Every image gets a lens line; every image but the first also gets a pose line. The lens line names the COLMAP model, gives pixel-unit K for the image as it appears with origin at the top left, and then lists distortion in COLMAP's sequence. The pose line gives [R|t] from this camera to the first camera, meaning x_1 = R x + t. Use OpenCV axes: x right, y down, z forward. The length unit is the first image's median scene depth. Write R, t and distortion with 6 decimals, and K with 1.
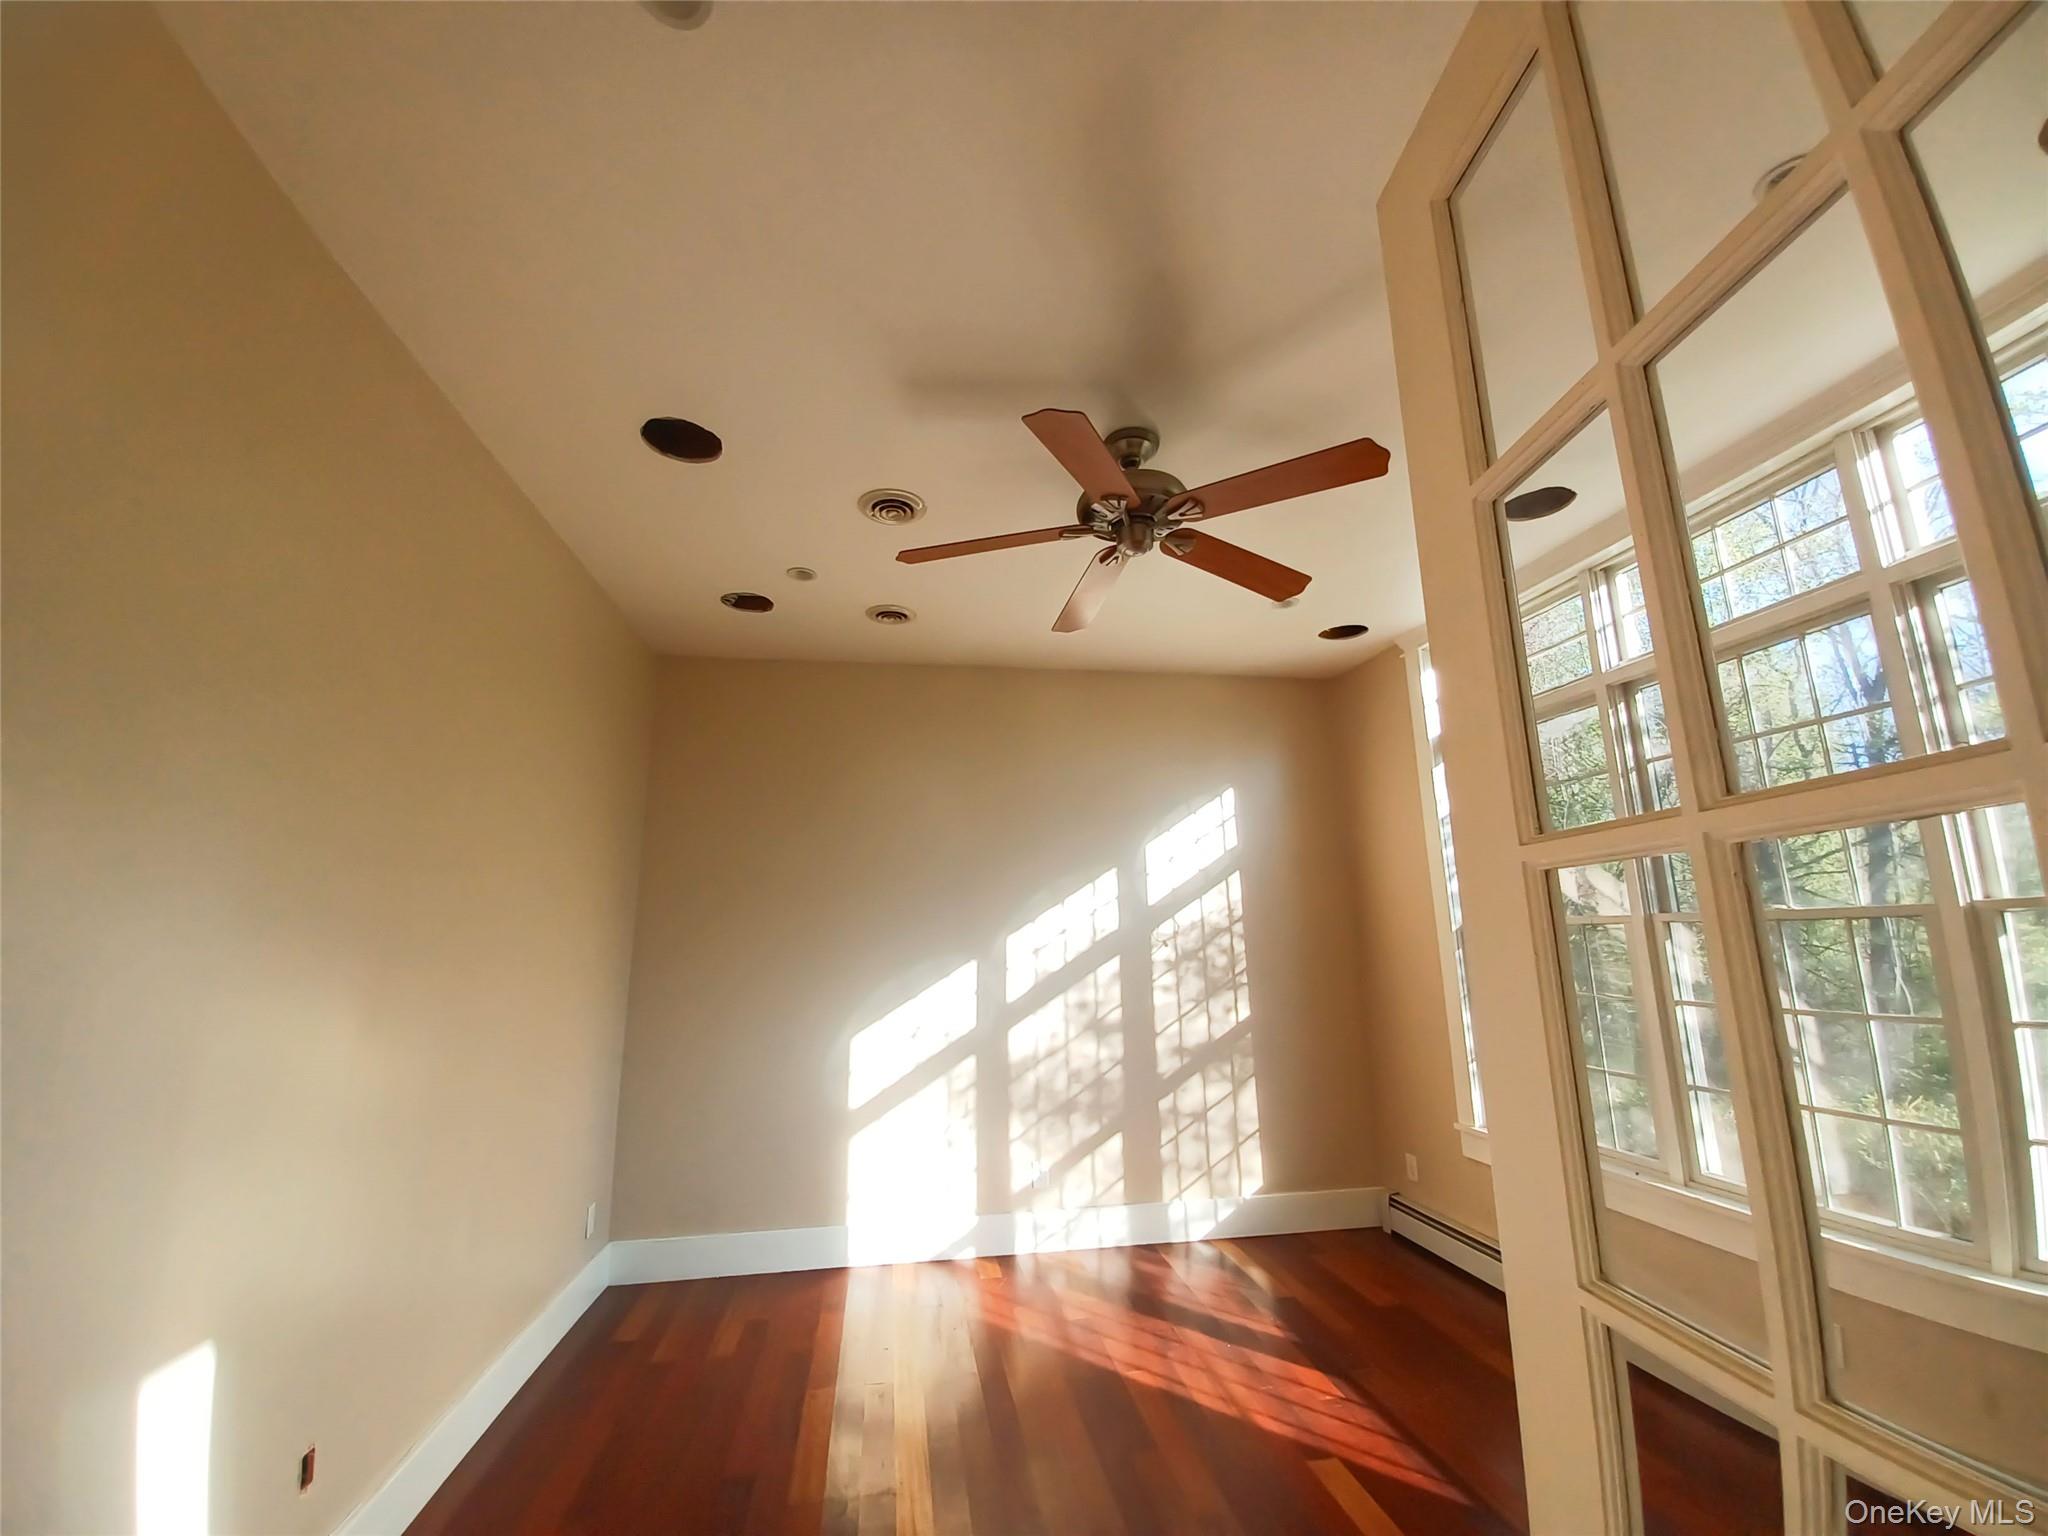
lens RADIAL K [[801.5, 0, 1017.2], [0, 801.5, 779.9], [0, 0, 1]] dist [0.011995, -0.018073]
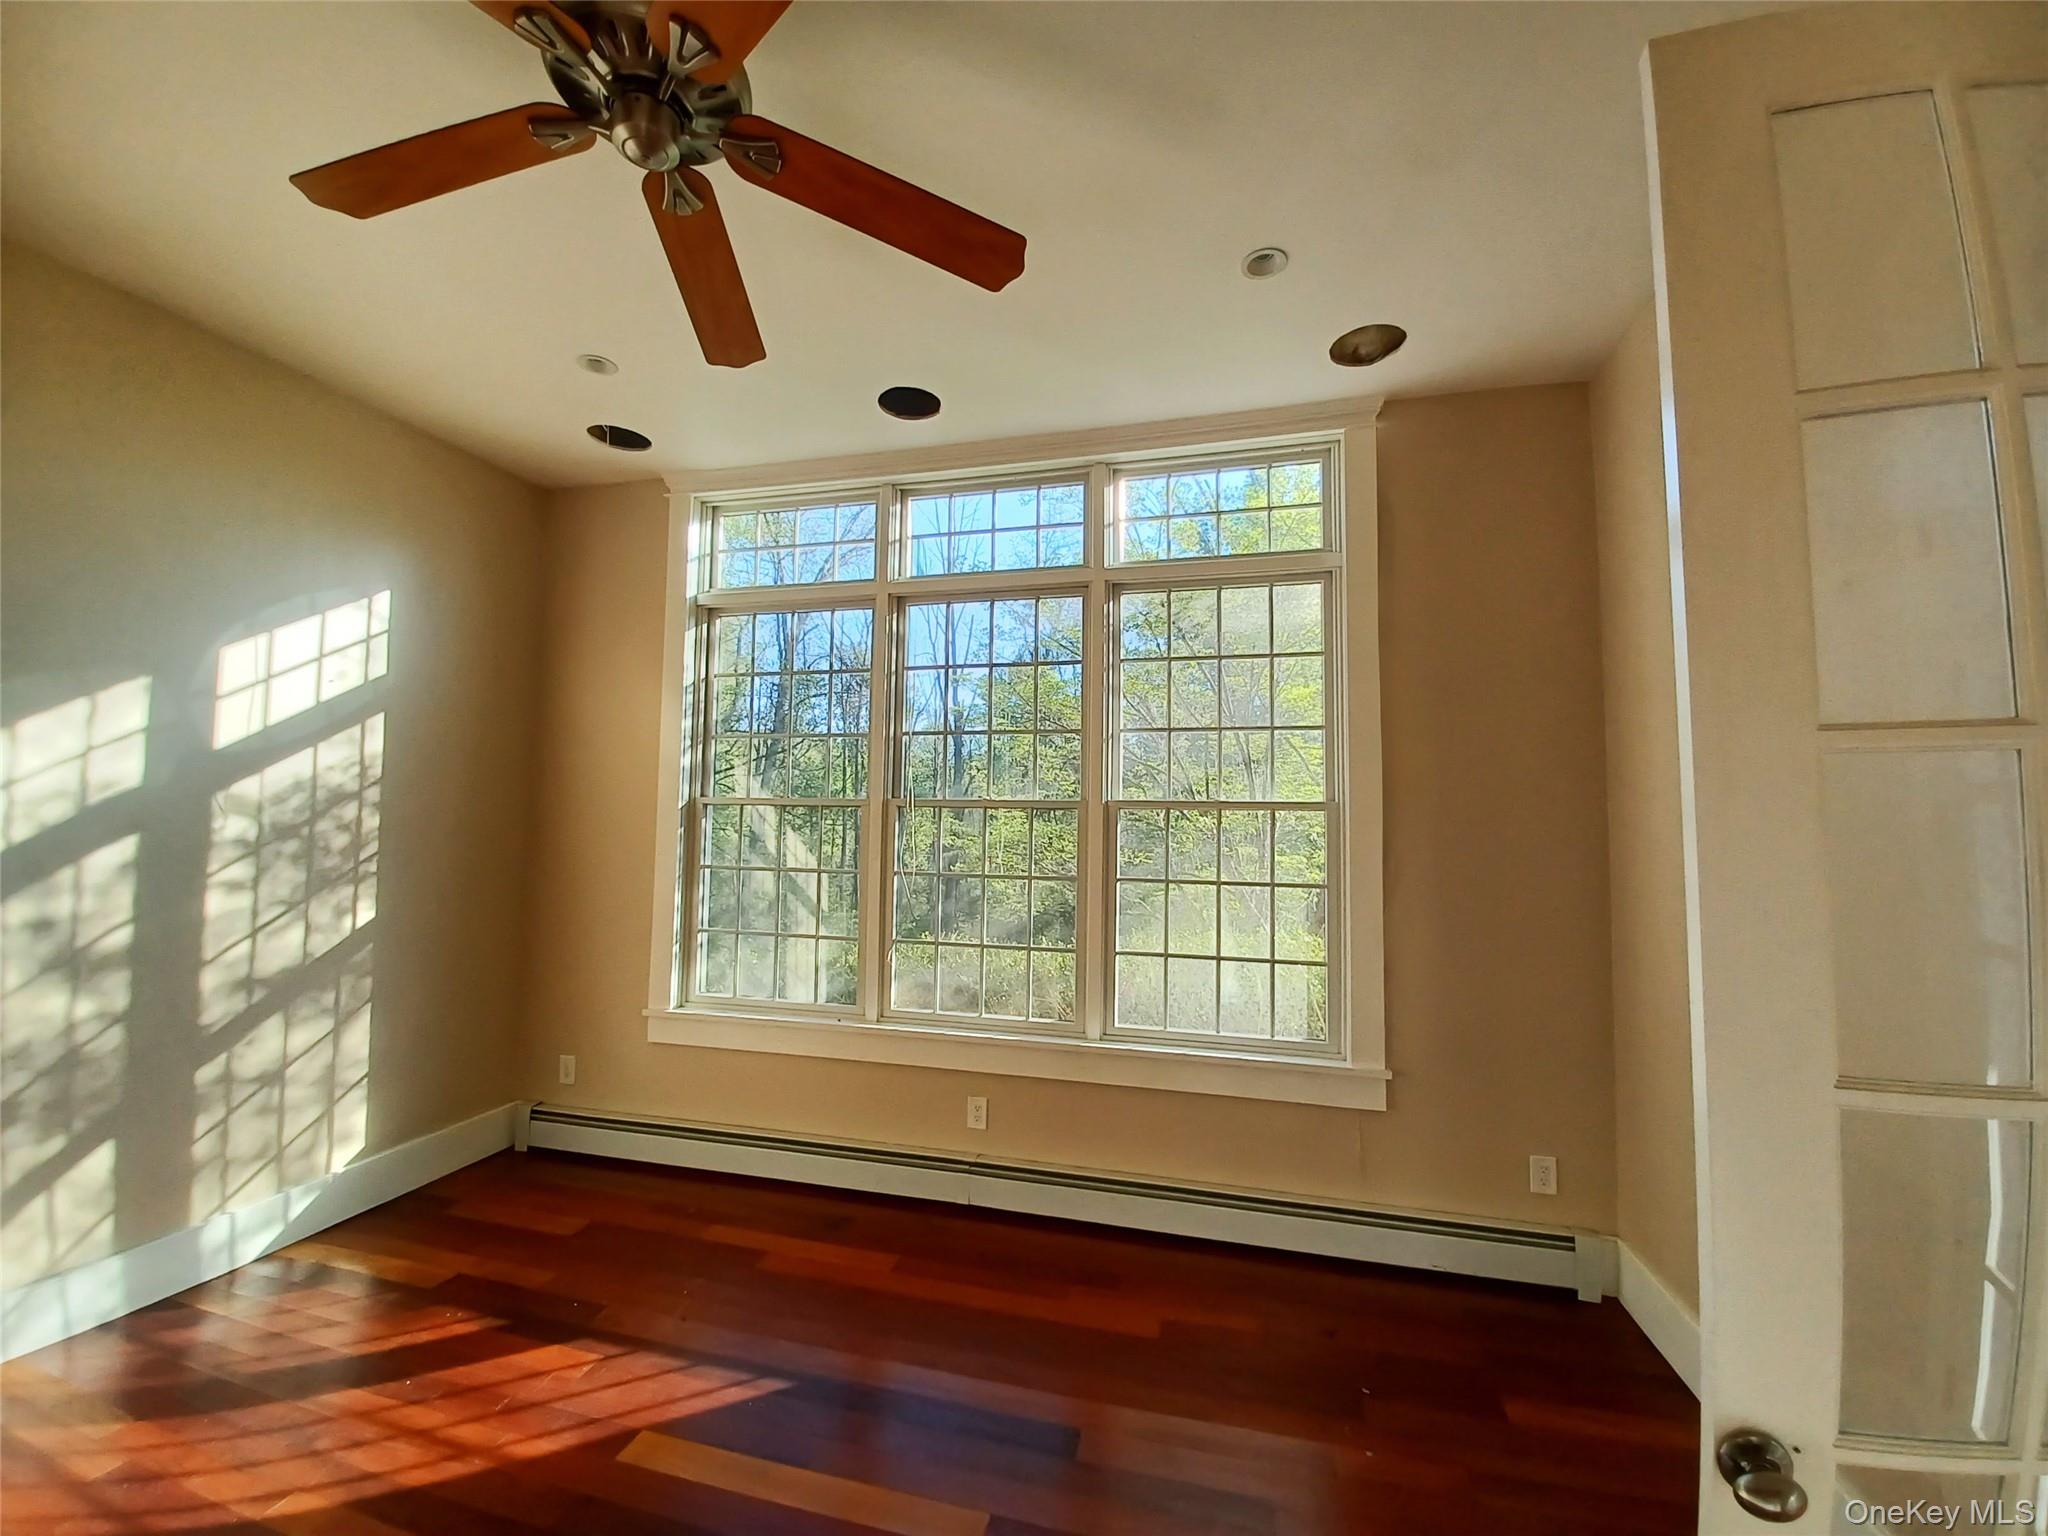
lens RADIAL K [[801.5, 0, 1017.2], [0, 801.5, 779.9], [0, 0, 1]] dist [0.011995, -0.018073]
pose [[0.394428, 0.064304, 0.916674, -0.137563], [-0.194841, 0.980720, 0.015040, 0.058798], [-0.898033, -0.184538, 0.399352, 0.252212]]
